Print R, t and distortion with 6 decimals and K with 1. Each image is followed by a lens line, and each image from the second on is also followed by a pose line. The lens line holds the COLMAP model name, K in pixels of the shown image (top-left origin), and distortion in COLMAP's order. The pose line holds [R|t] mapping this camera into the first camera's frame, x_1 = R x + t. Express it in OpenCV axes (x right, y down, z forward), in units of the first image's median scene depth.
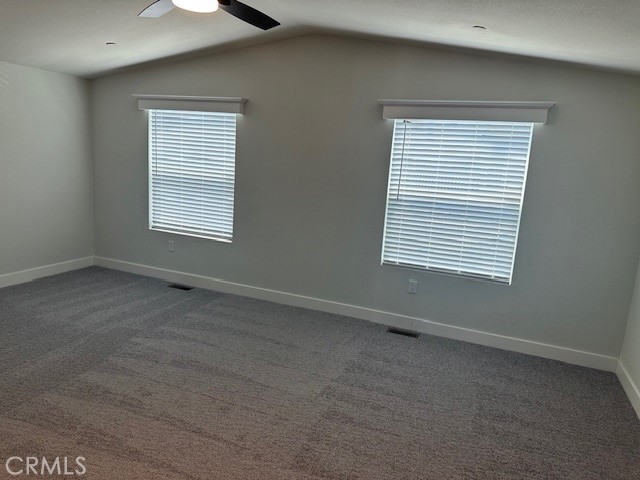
lens RADIAL K [[455.2, 0, 319.6], [0, 455.2, 235.8], [0, 0, 1]] dist [0.045504, -0.063561]
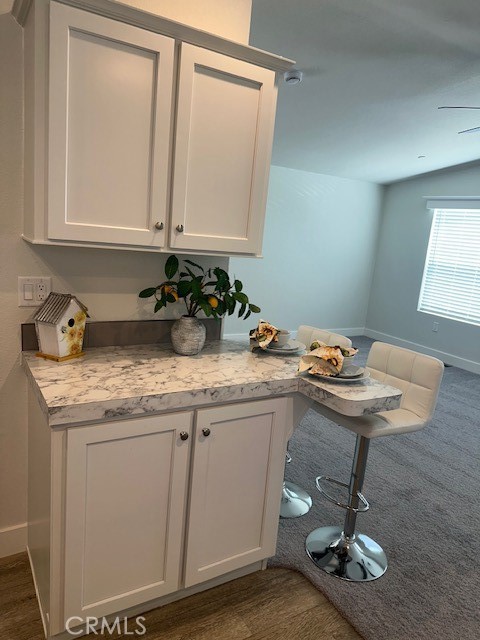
lens RADIAL K [[455.2, 0, 227.5], [0, 455.2, 322.8], [0, 0, 1]] dist [0.045504, -0.063561]
pose [[0.794555, 0.123575, -0.594485, -0.069823], [-0.138392, 0.990158, 0.020857, 0.072214], [0.591211, 0.065699, 0.803836, -0.274071]]
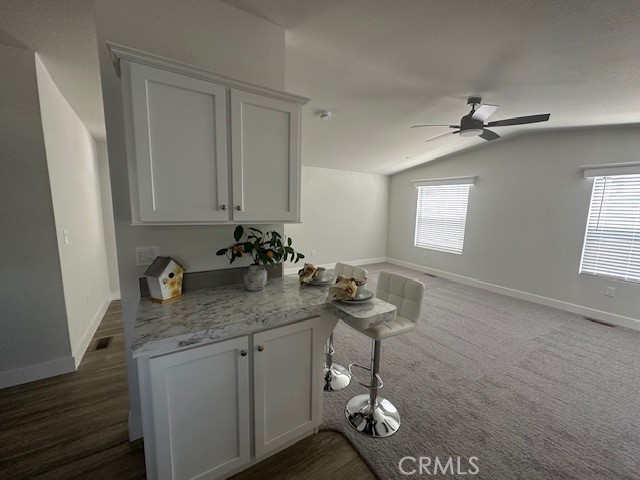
lens RADIAL K [[255.5, 0, 316.8], [0, 255.5, 241.1], [0, 0, 1]] dist [-0.000748, -0.000048]
pose [[0.807606, 0.032718, -0.588814, -0.070640], [-0.071872, 0.996477, -0.043209, 0.055166], [0.585326, 0.077215, 0.807113, -0.192400]]
